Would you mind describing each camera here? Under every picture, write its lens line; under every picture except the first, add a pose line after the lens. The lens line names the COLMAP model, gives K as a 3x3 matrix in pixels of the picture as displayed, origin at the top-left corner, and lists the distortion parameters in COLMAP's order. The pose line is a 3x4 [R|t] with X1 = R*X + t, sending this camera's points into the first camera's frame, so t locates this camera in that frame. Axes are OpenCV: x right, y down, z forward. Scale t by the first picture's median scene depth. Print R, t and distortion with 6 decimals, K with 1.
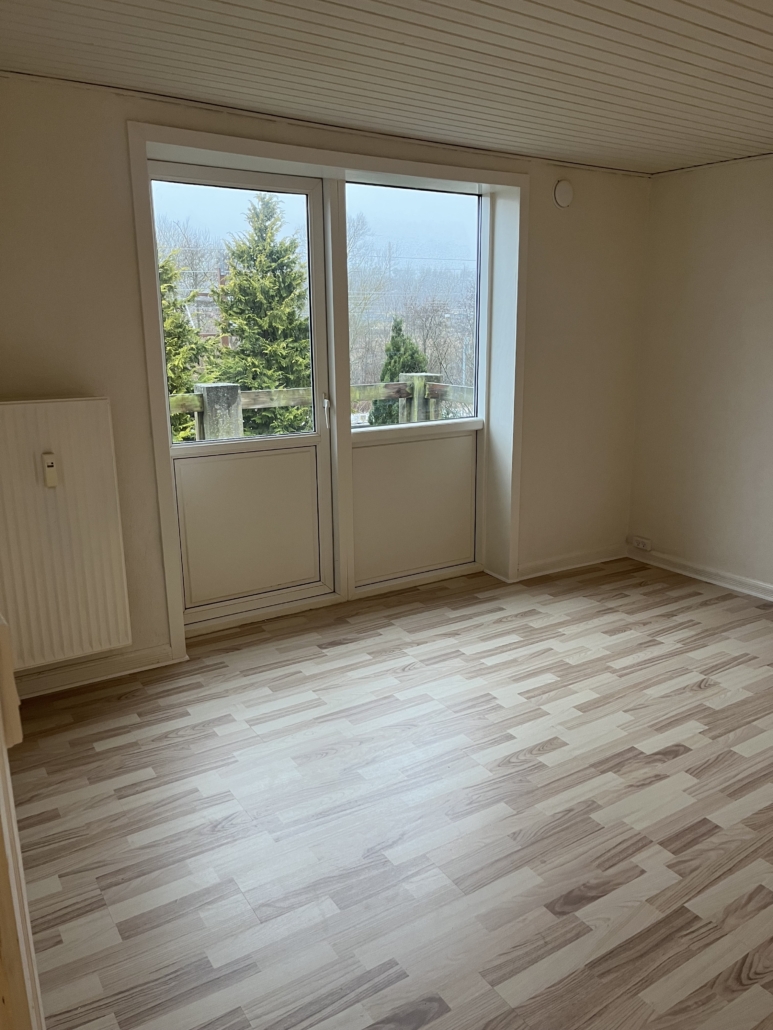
lens RADIAL K [[775.7, 0, 387.8], [0, 775.7, 510.1], [0, 0, 1]] dist [0.068365, -0.090306]
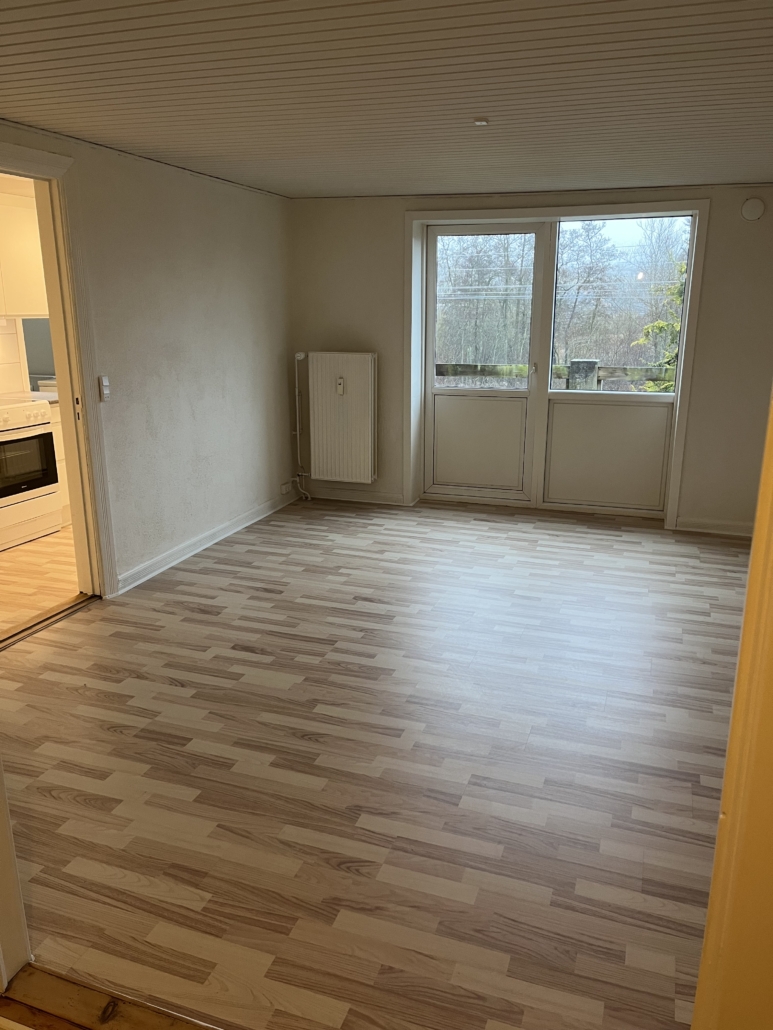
lens RADIAL K [[775.7, 0, 387.8], [0, 775.7, 510.1], [0, 0, 1]] dist [0.068365, -0.090306]
pose [[0.614580, 0.204593, -0.761862, 1.333135], [-0.191497, 0.975587, 0.107511, 0.025628], [0.765258, 0.079820, 0.638755, -0.214738]]
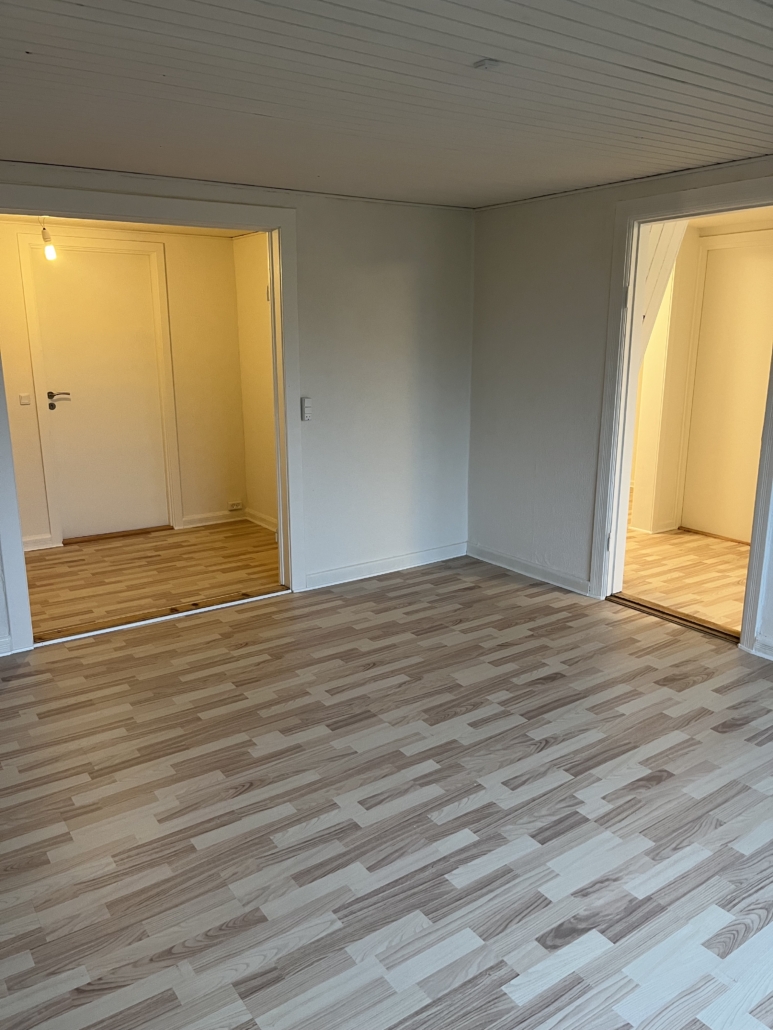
lens RADIAL K [[775.7, 0, 387.8], [0, 775.7, 510.1], [0, 0, 1]] dist [0.068365, -0.090306]
pose [[-0.999328, 0.019854, -0.030798, 0.544032], [0.004006, 0.894646, 0.446758, -0.390988], [0.036423, 0.446335, -0.894124, 1.481999]]
